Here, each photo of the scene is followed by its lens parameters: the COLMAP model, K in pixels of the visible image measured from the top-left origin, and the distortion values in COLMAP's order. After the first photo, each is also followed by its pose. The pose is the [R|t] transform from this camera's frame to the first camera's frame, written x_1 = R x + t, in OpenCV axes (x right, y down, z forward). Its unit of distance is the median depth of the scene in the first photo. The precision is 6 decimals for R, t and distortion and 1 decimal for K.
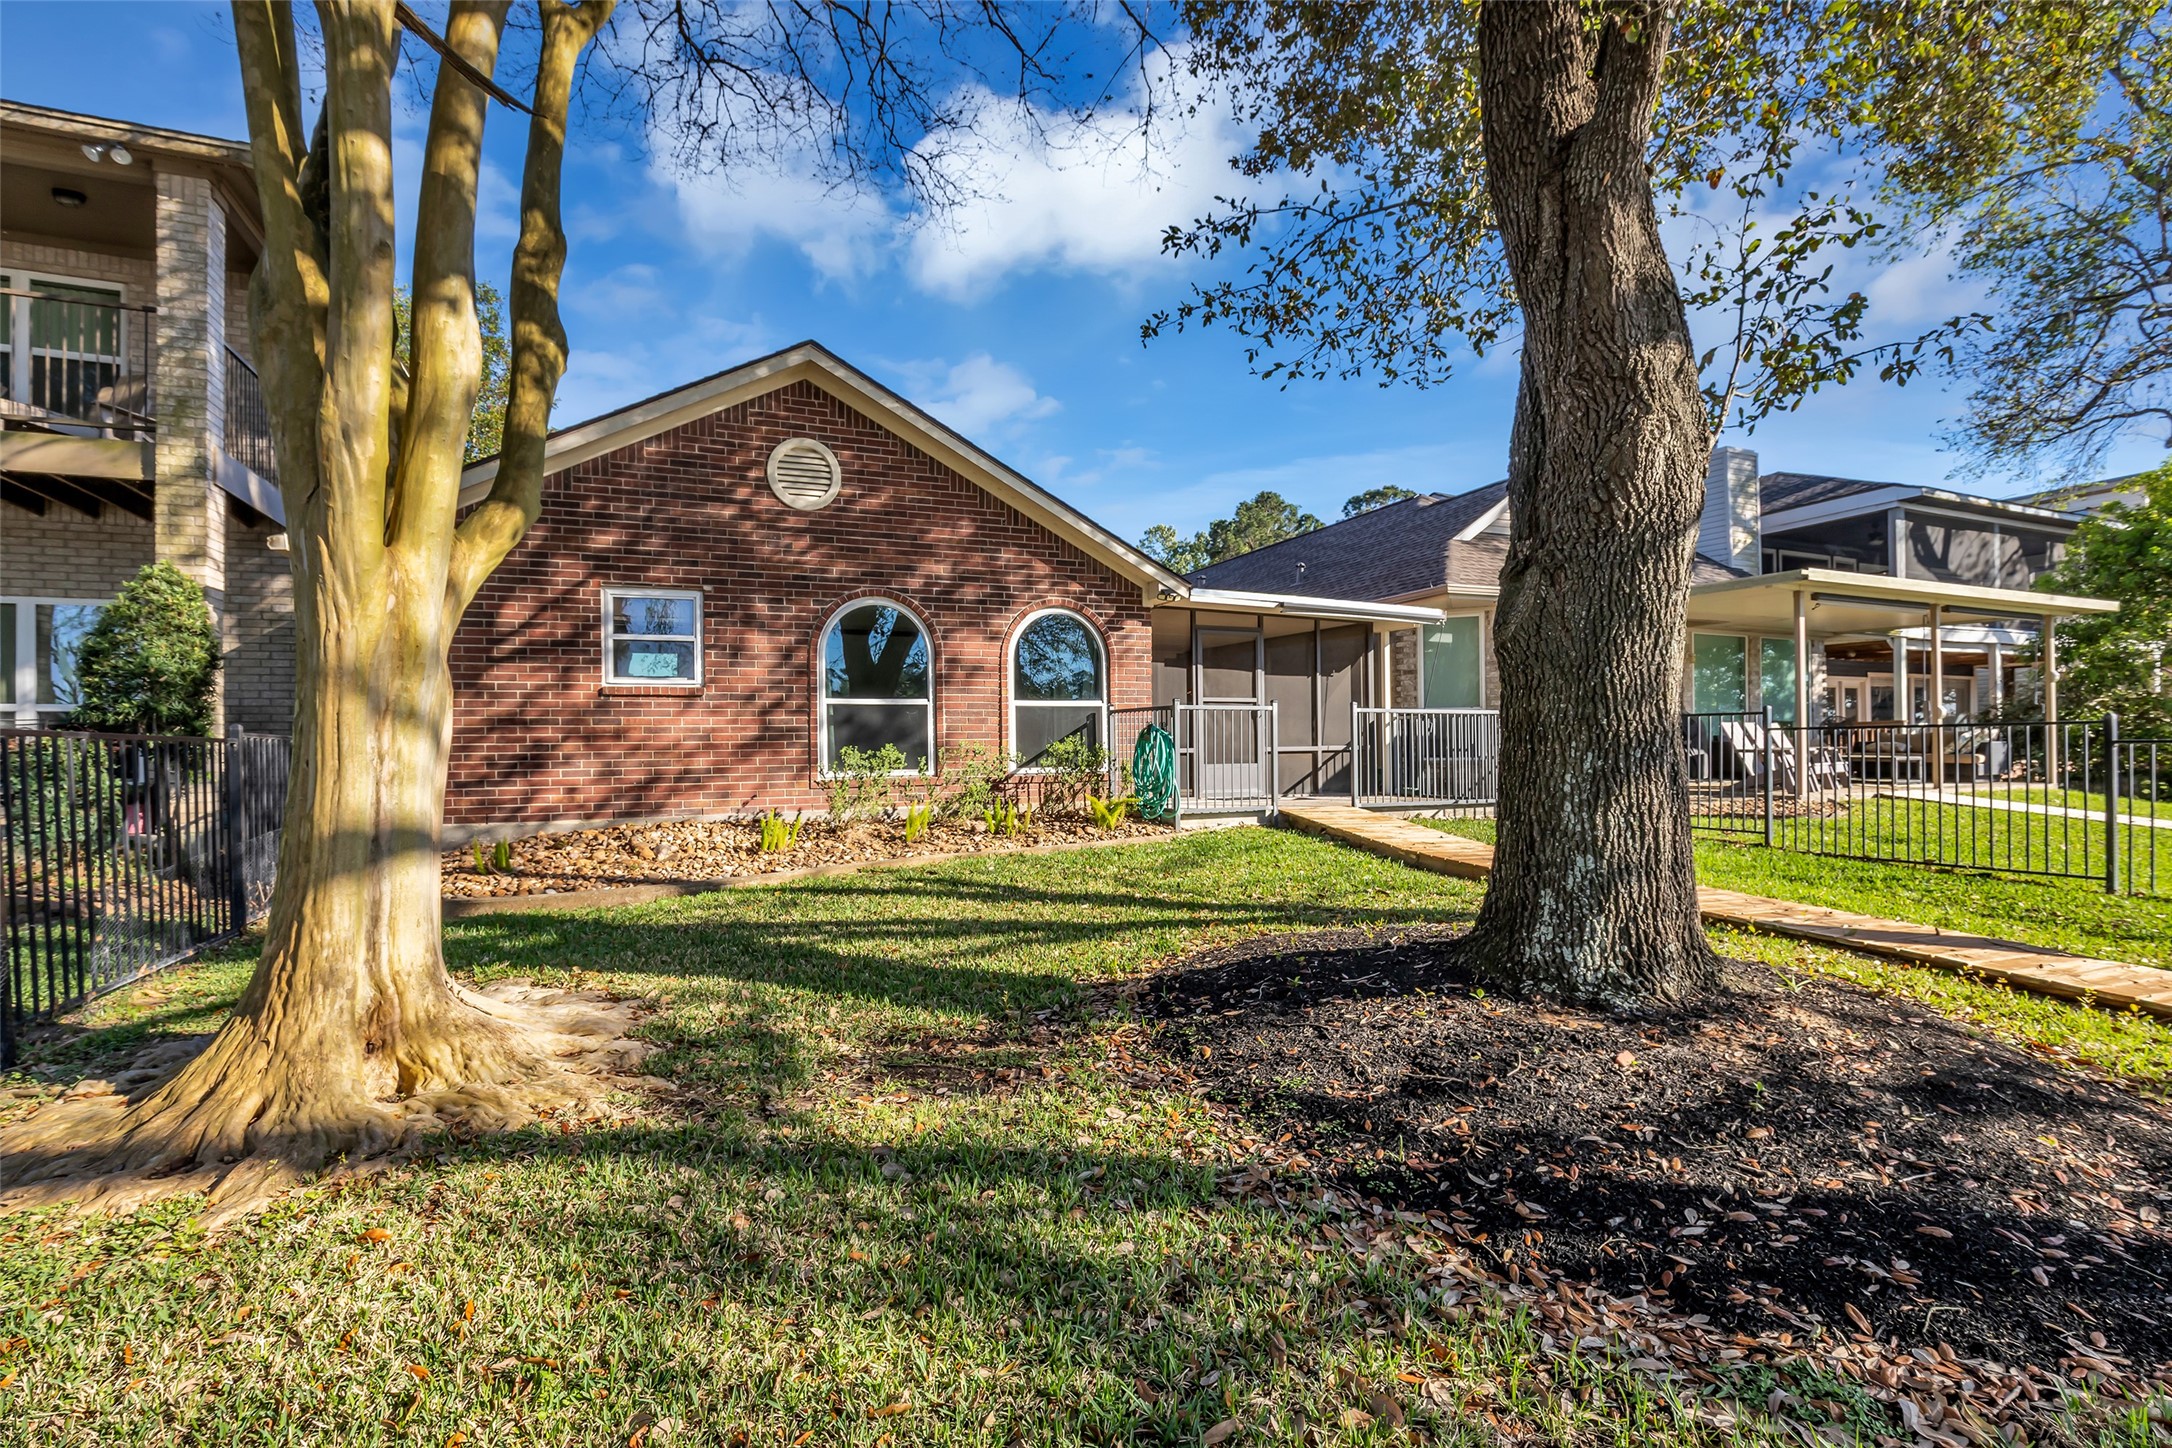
lens RADIAL K [[1025.9, 0, 1078.1], [0, 1025.9, 717.7], [0, 0, 1]] dist [-0.012498, 0.000916]
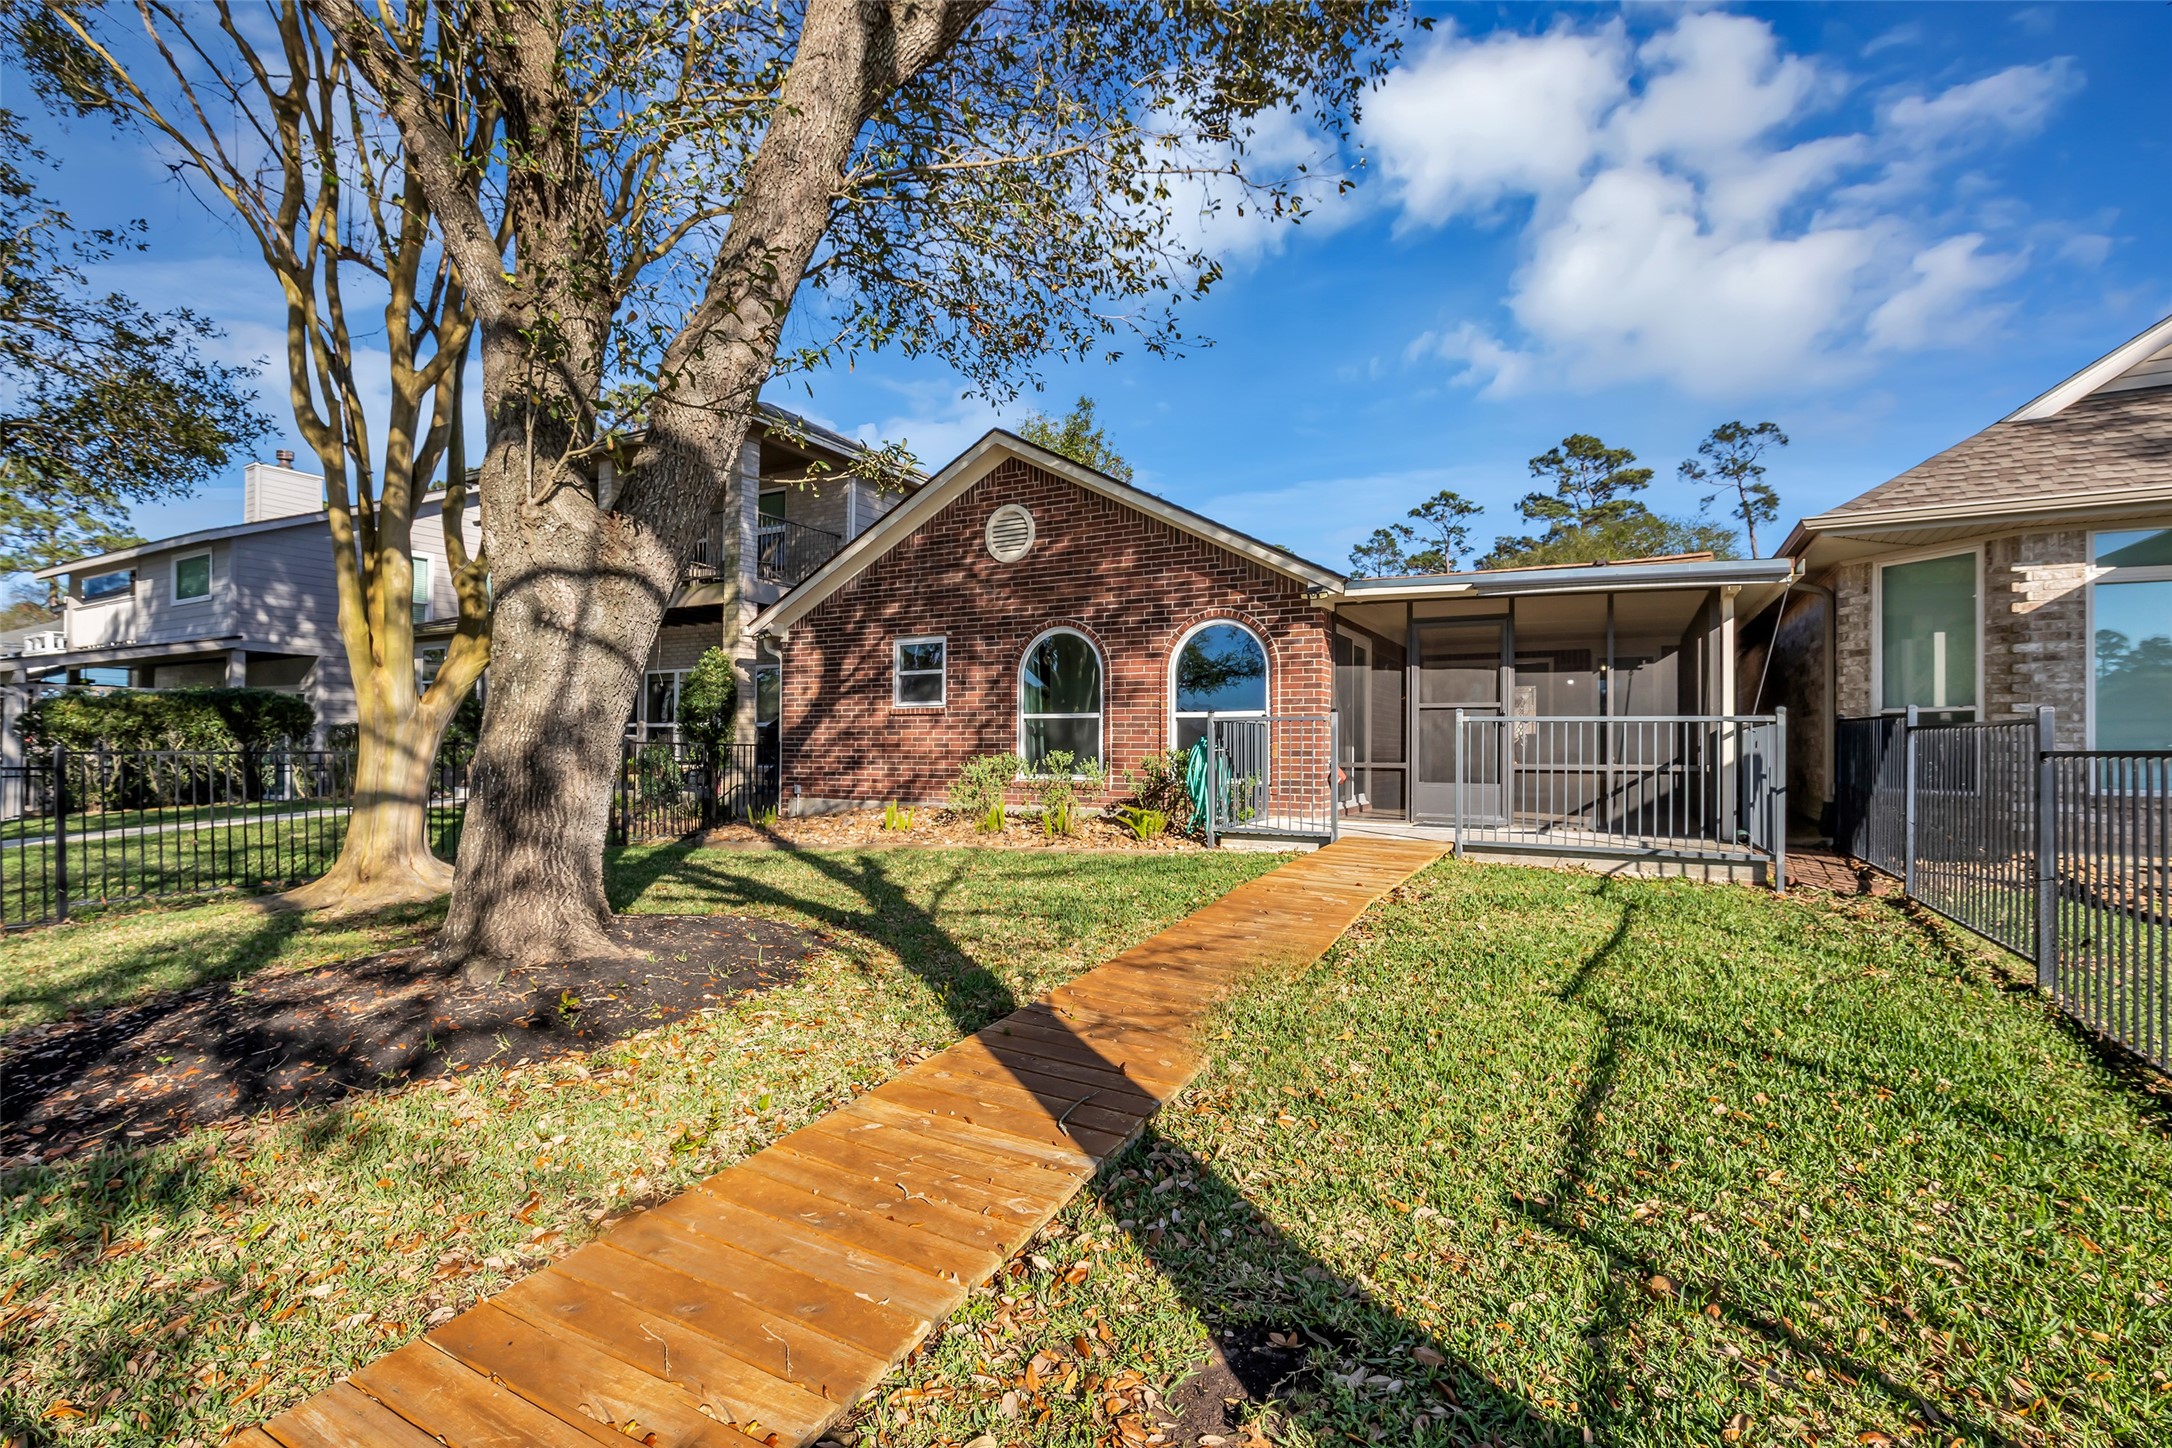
lens RADIAL K [[1025.9, 0, 1076.4], [0, 1025.9, 728.0], [0, 0, 1]] dist [-0.012498, 0.000916]
pose [[0.583923, -0.002407, -0.811806, 0.775955], [0.013527, 0.999886, 0.006764, -0.011277], [0.811697, -0.014931, 0.583888, 0.333572]]
